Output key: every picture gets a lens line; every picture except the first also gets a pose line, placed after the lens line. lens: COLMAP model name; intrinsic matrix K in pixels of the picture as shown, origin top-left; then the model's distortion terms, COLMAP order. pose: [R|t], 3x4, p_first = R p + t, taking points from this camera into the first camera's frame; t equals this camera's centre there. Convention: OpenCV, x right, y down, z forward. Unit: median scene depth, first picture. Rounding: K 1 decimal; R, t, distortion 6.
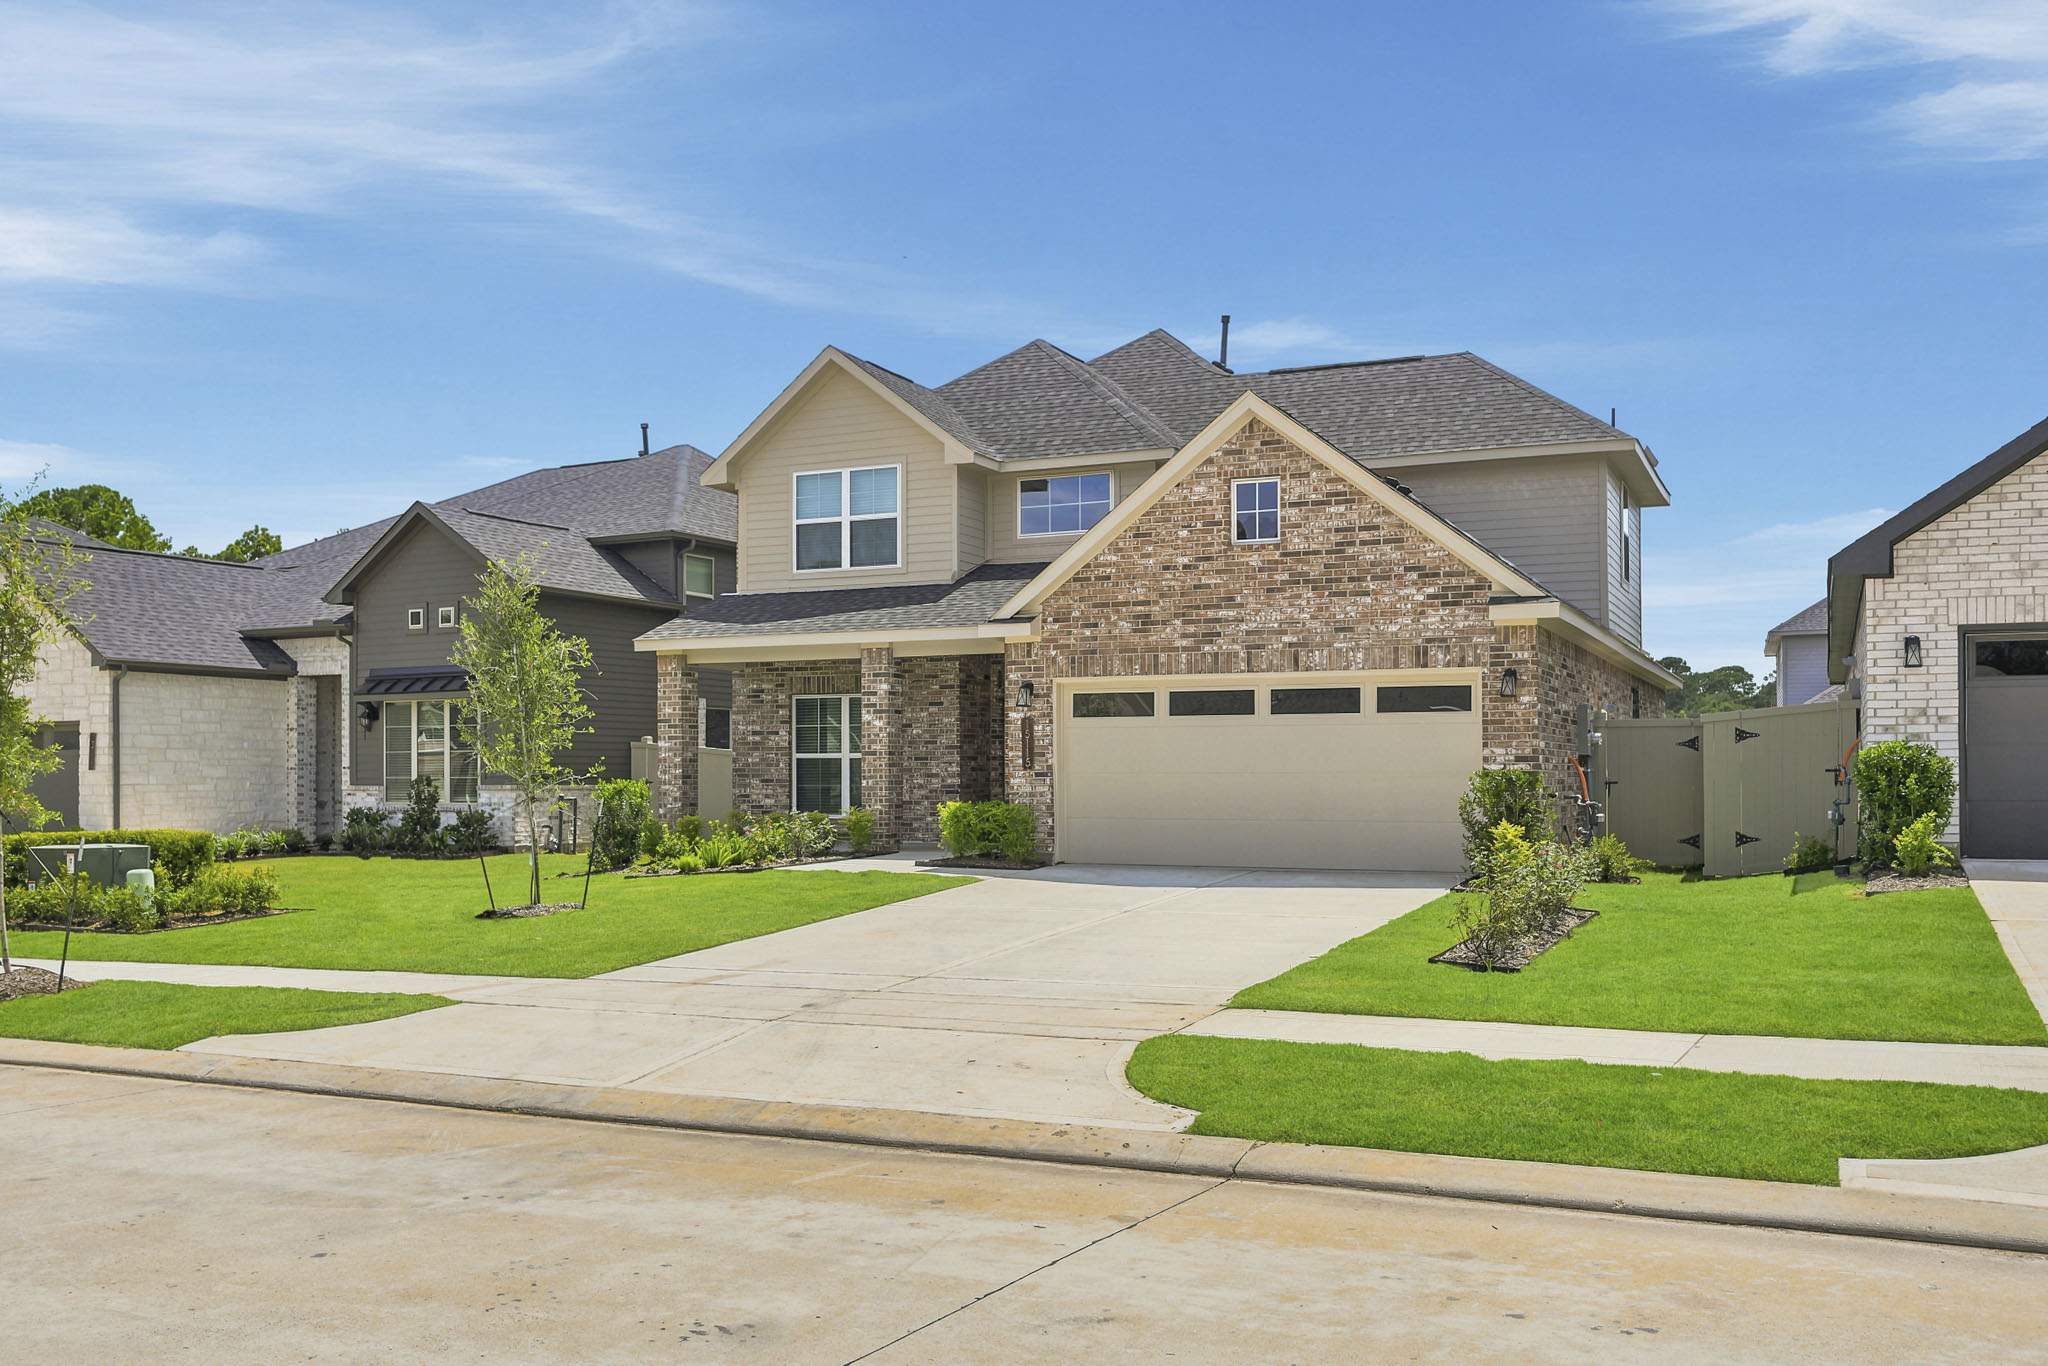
lens RADIAL K [[801.7, 0, 1024.0], [0, 801.7, 683.0], [0, 0, 1]] dist [0.000316, -0.000026]
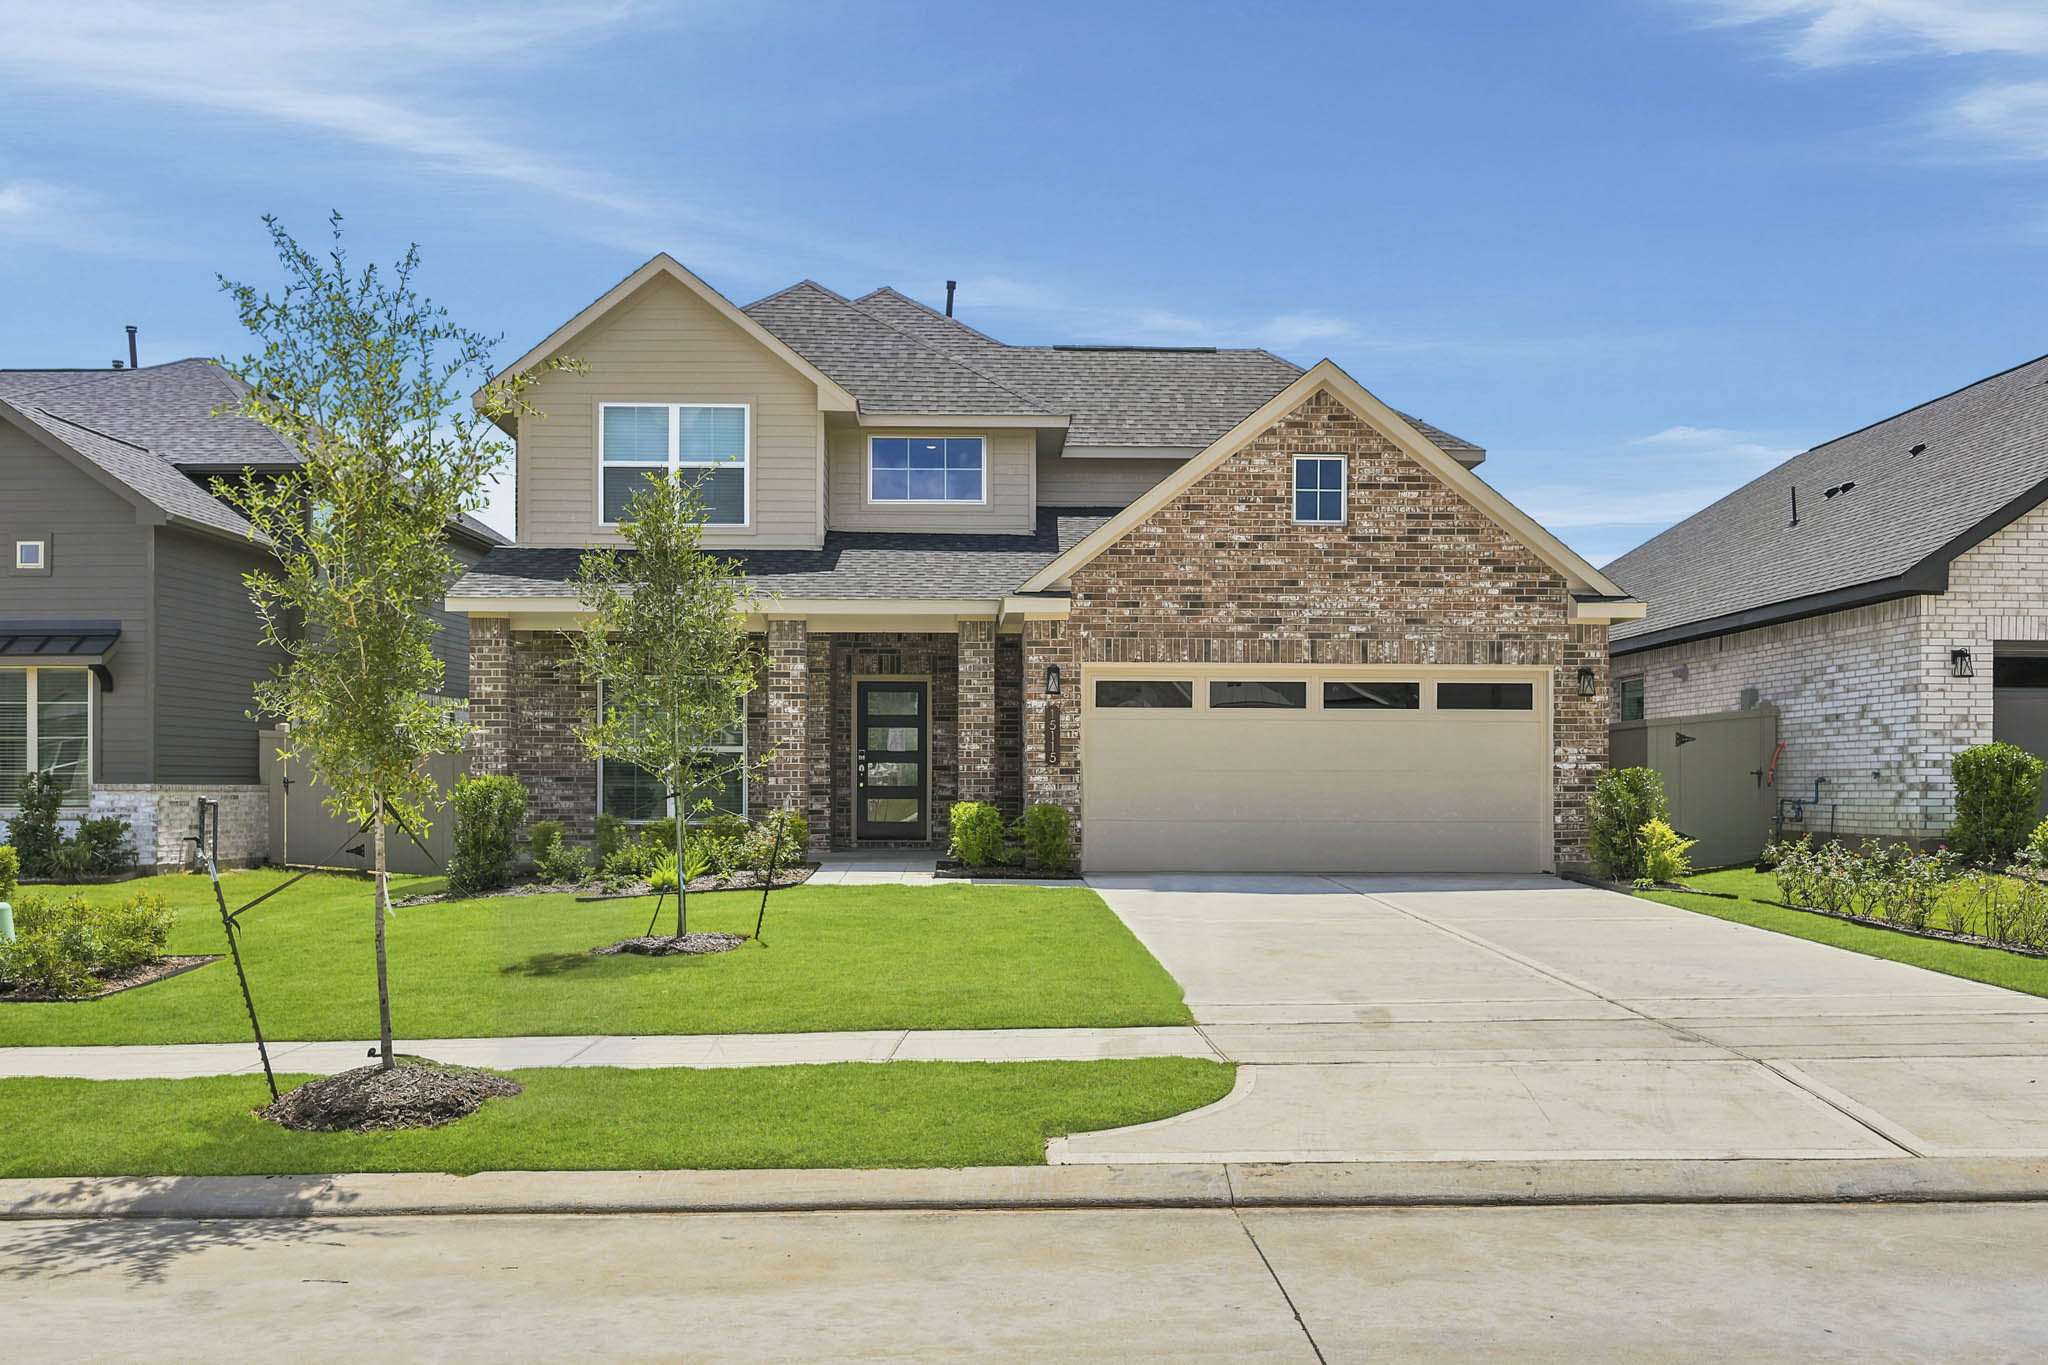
lens RADIAL K [[892.3, 0, 1024.0], [0, 892.3, 682.5], [0, 0, 1]] dist [-0.000772, -0.000134]
pose [[0.974457, 0.029248, 0.222662, -0.268368], [-0.031491, 0.999483, 0.006529, 0.012861], [-0.222356, -0.013374, 0.974874, 0.063551]]
